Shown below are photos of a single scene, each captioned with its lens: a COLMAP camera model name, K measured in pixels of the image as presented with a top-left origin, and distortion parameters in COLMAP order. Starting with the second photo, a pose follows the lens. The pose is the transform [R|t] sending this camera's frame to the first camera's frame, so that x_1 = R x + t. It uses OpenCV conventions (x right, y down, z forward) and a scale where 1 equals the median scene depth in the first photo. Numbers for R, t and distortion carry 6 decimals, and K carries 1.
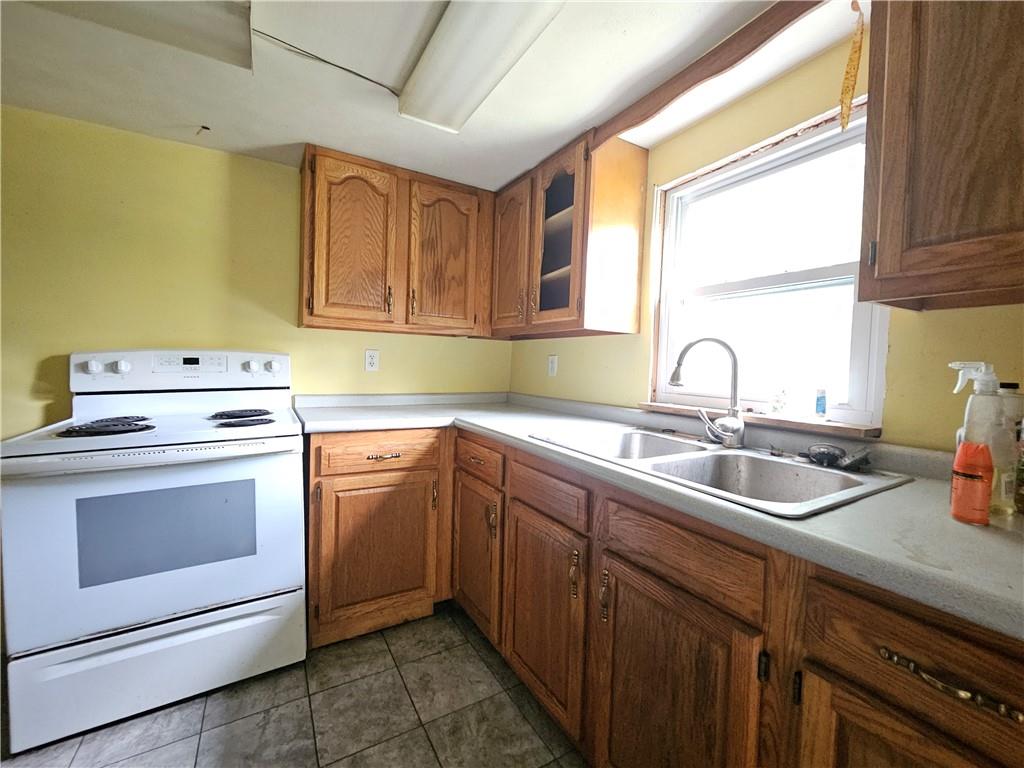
lens RADIAL K [[420.0, 0, 512.0], [0, 420.0, 384.0], [0, 0, 1]] dist [0.000091, -0.000109]
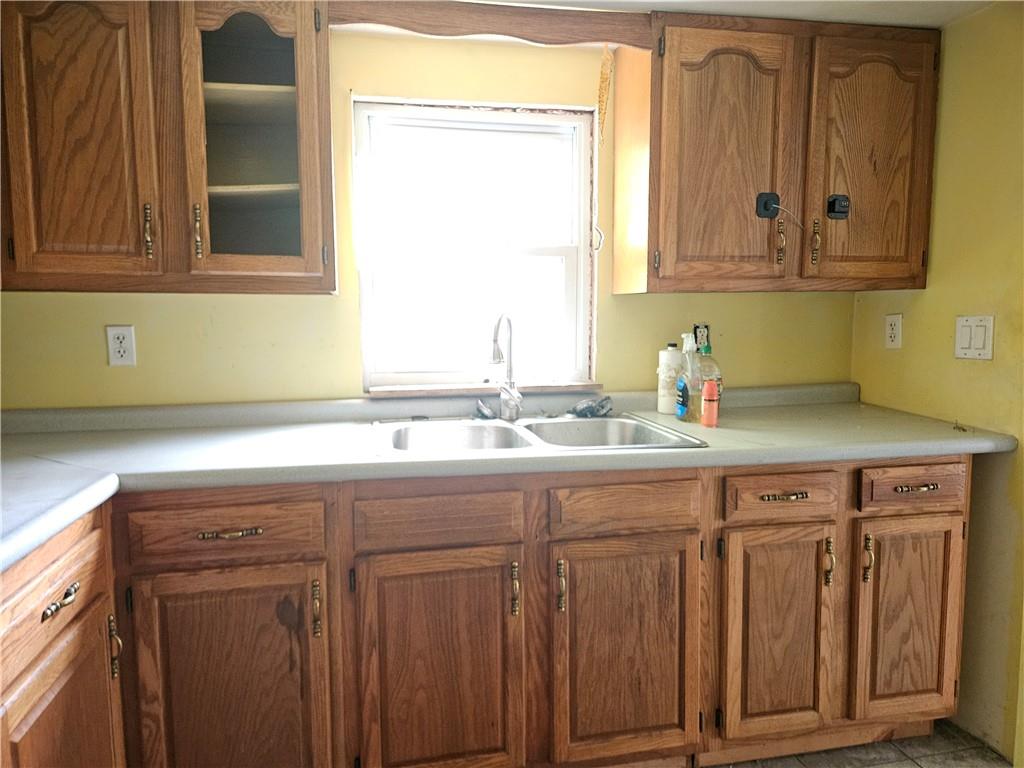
lens RADIAL K [[675.4, 0, 509.3], [0, 675.4, 391.9], [0, 0, 1]] dist [0.054278, -0.001738]
pose [[0.326730, -0.139026, 0.934836, -1.266022], [0.055838, 0.990233, 0.127749, -0.156161], [-0.943467, 0.010460, 0.331302, 0.596414]]
